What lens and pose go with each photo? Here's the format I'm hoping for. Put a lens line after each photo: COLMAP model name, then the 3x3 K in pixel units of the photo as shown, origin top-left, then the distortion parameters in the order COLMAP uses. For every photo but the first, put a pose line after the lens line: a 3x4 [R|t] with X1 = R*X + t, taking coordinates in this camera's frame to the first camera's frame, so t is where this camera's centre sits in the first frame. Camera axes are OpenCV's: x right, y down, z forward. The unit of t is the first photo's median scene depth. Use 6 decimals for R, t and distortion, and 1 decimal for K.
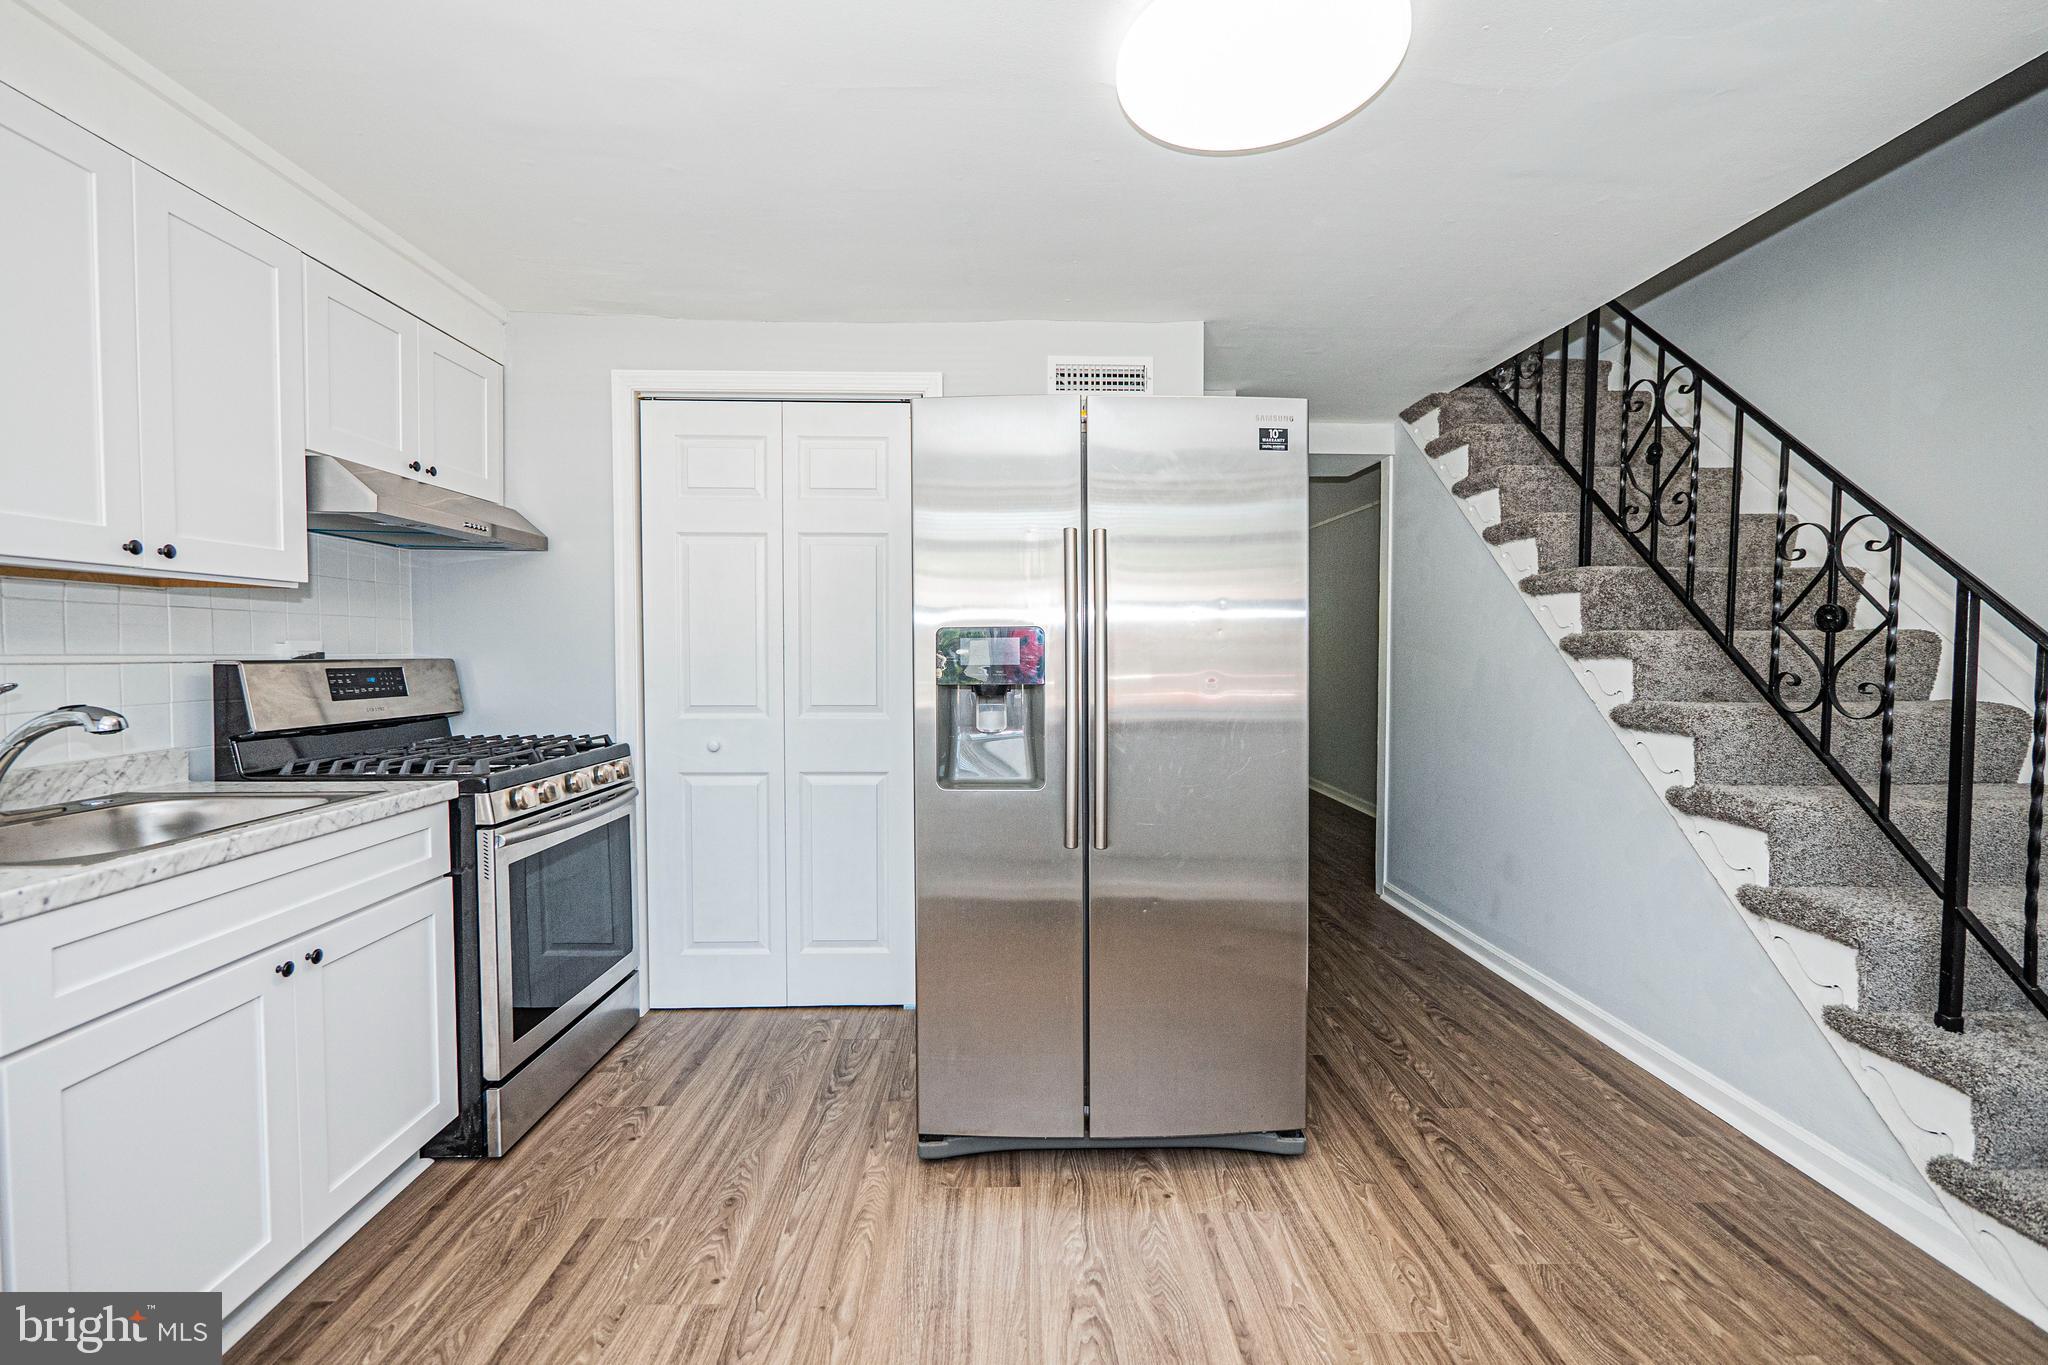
lens RADIAL K [[862.0, 0, 1022.7], [0, 862.0, 677.3], [0, 0, 1]] dist [-0.004870, -0.000101]
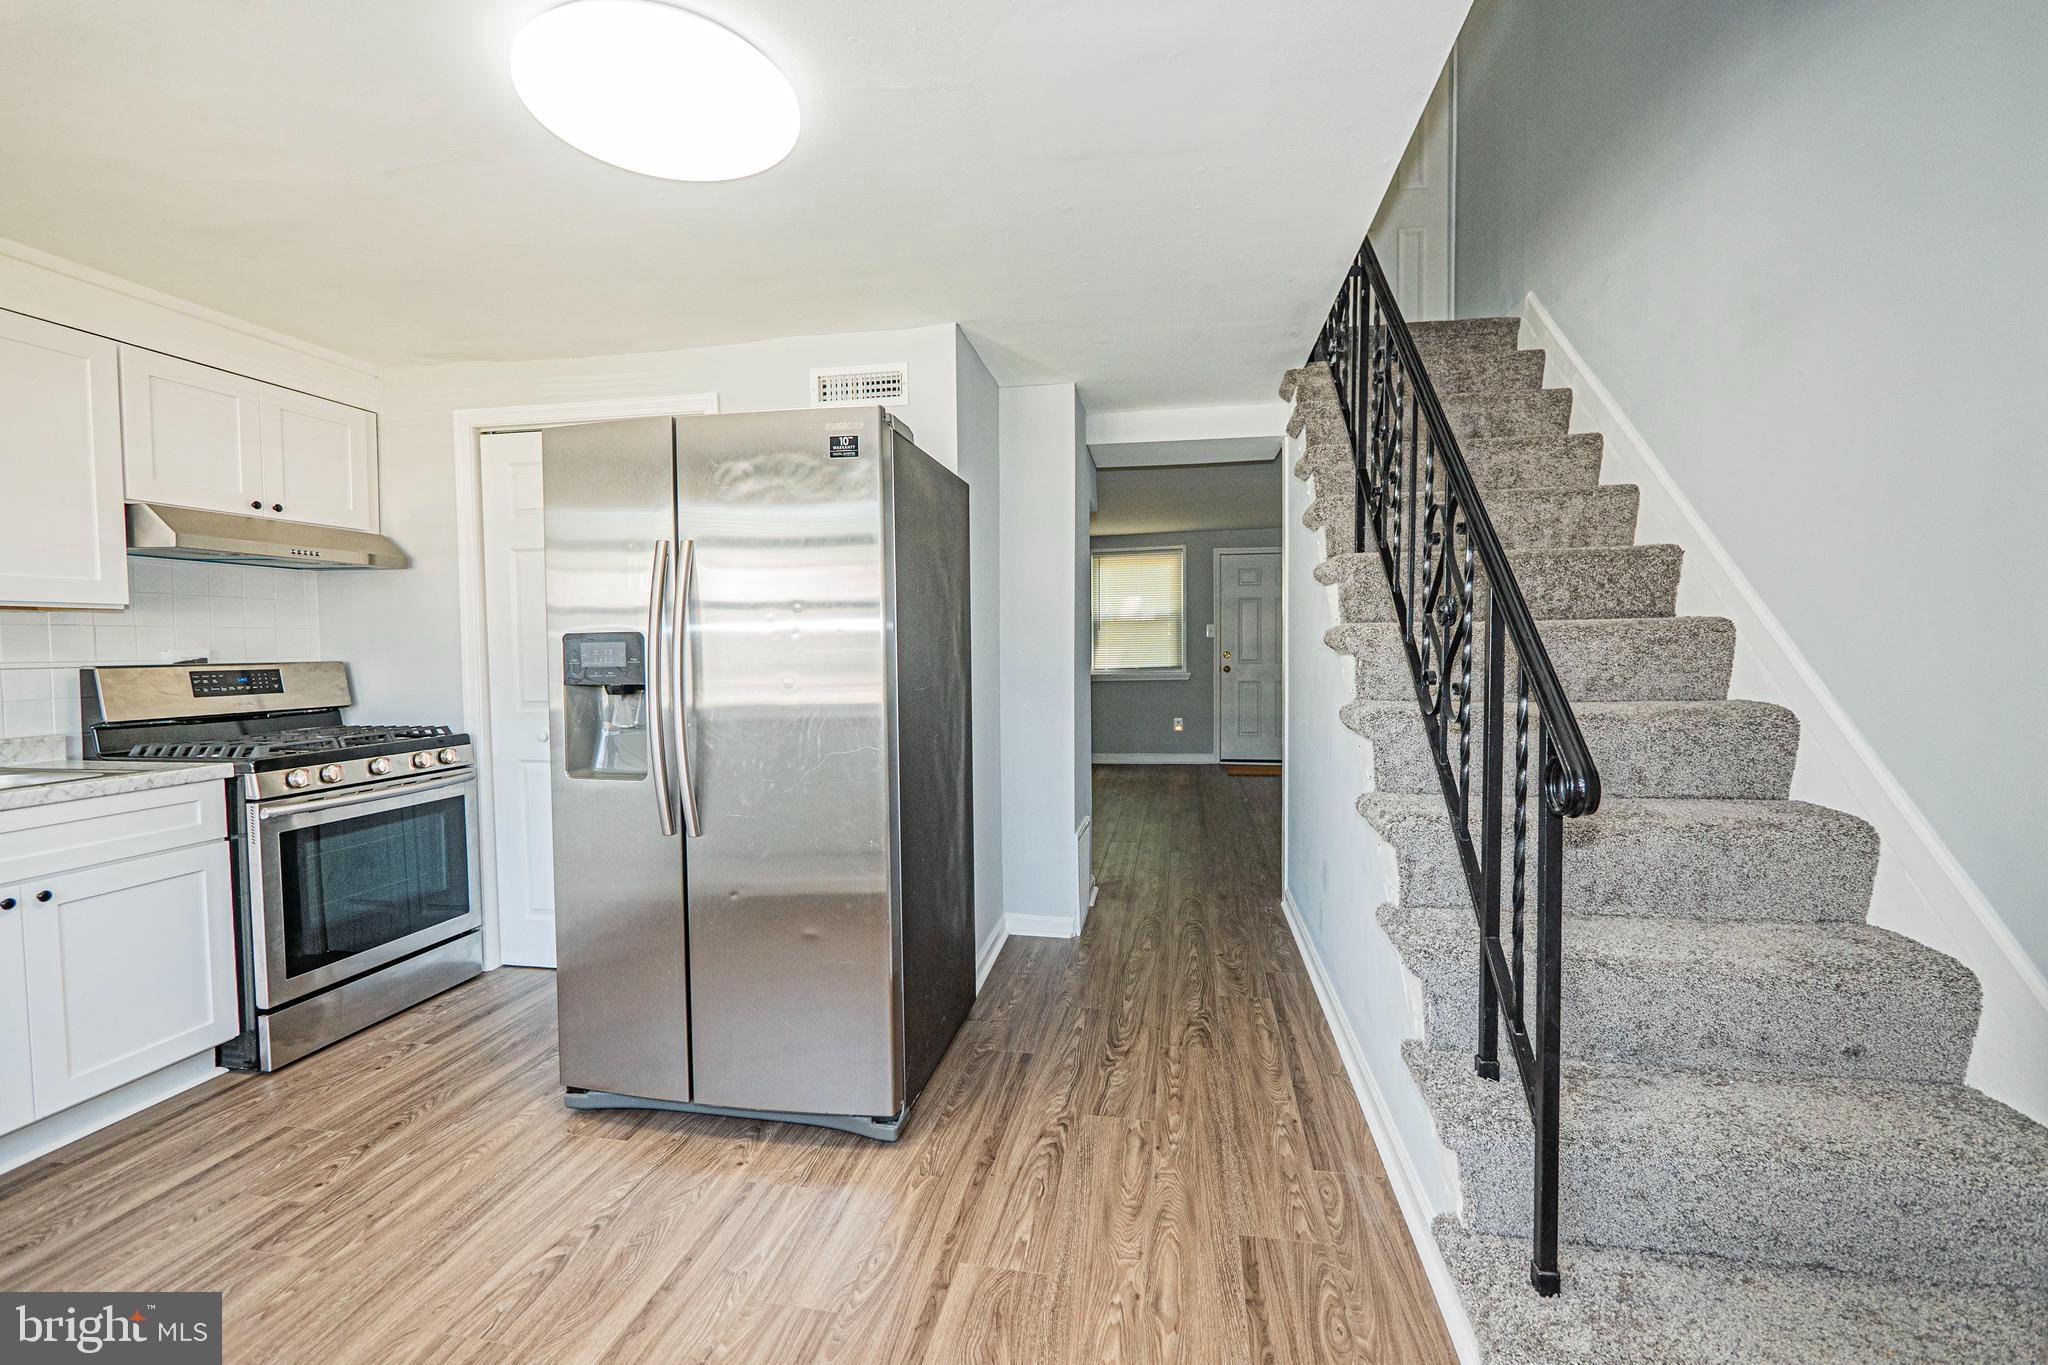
lens RADIAL K [[862.0, 0, 1022.7], [0, 862.0, 677.3], [0, 0, 1]] dist [-0.004870, -0.000101]
pose [[0.979027, -0.002138, -0.203719, 0.671313], [0.004085, 0.999950, 0.009141, -0.008351], [0.203690, -0.009781, 0.978987, 0.029878]]
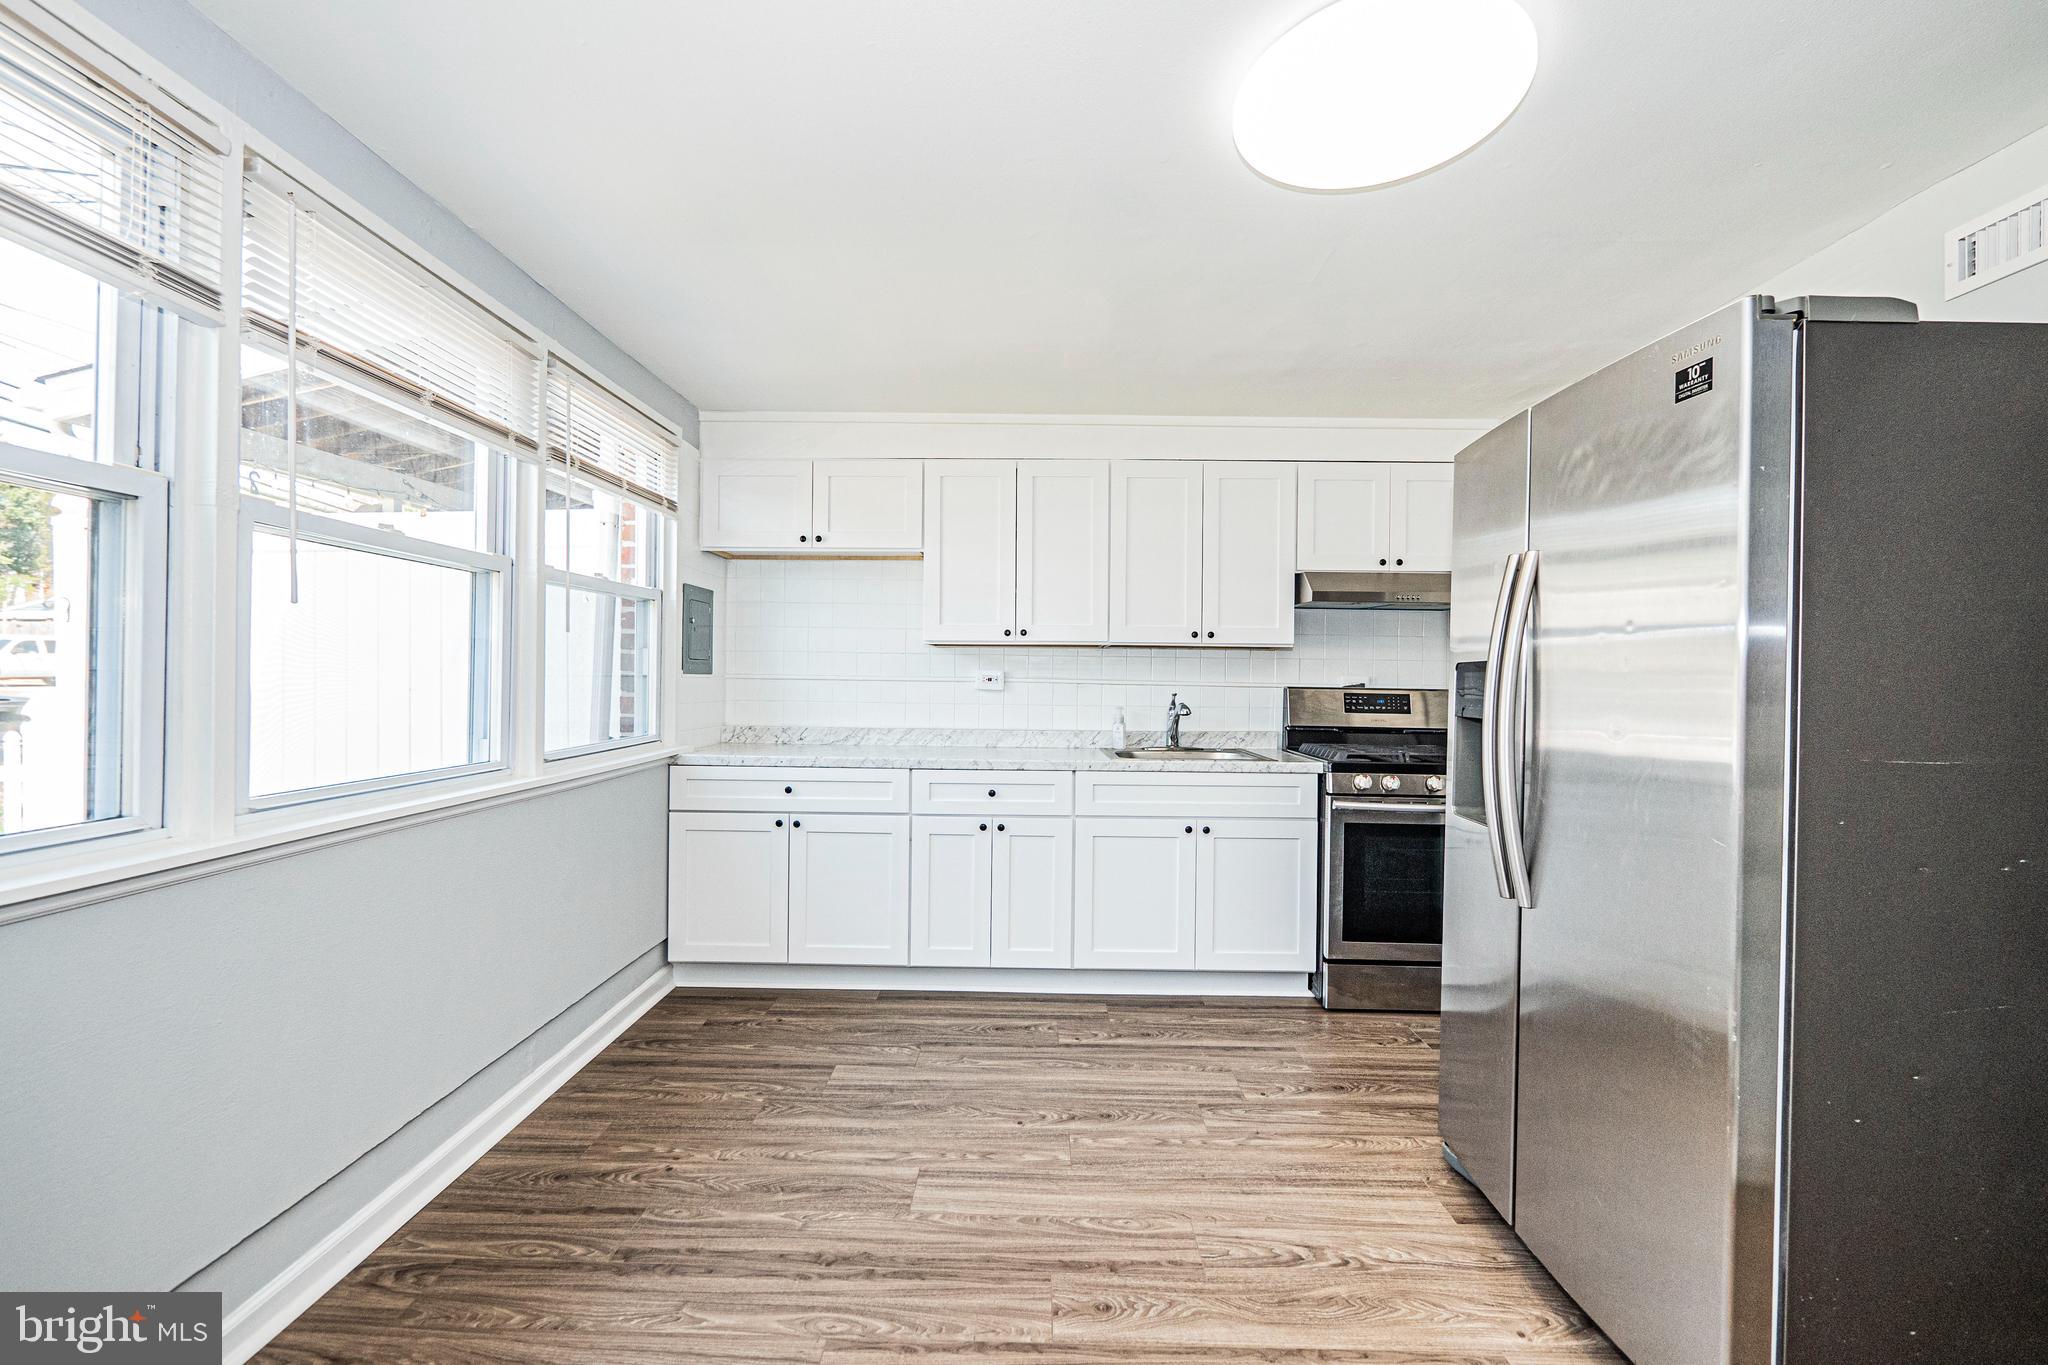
lens RADIAL K [[862.0, 0, 1022.7], [0, 862.0, 677.3], [0, 0, 1]] dist [-0.004870, -0.000101]
pose [[-0.039240, 0.000161, -0.999230, 0.942124], [-0.044644, 0.999001, 0.001914, -0.016687], [0.998232, 0.044685, -0.039193, 0.476242]]
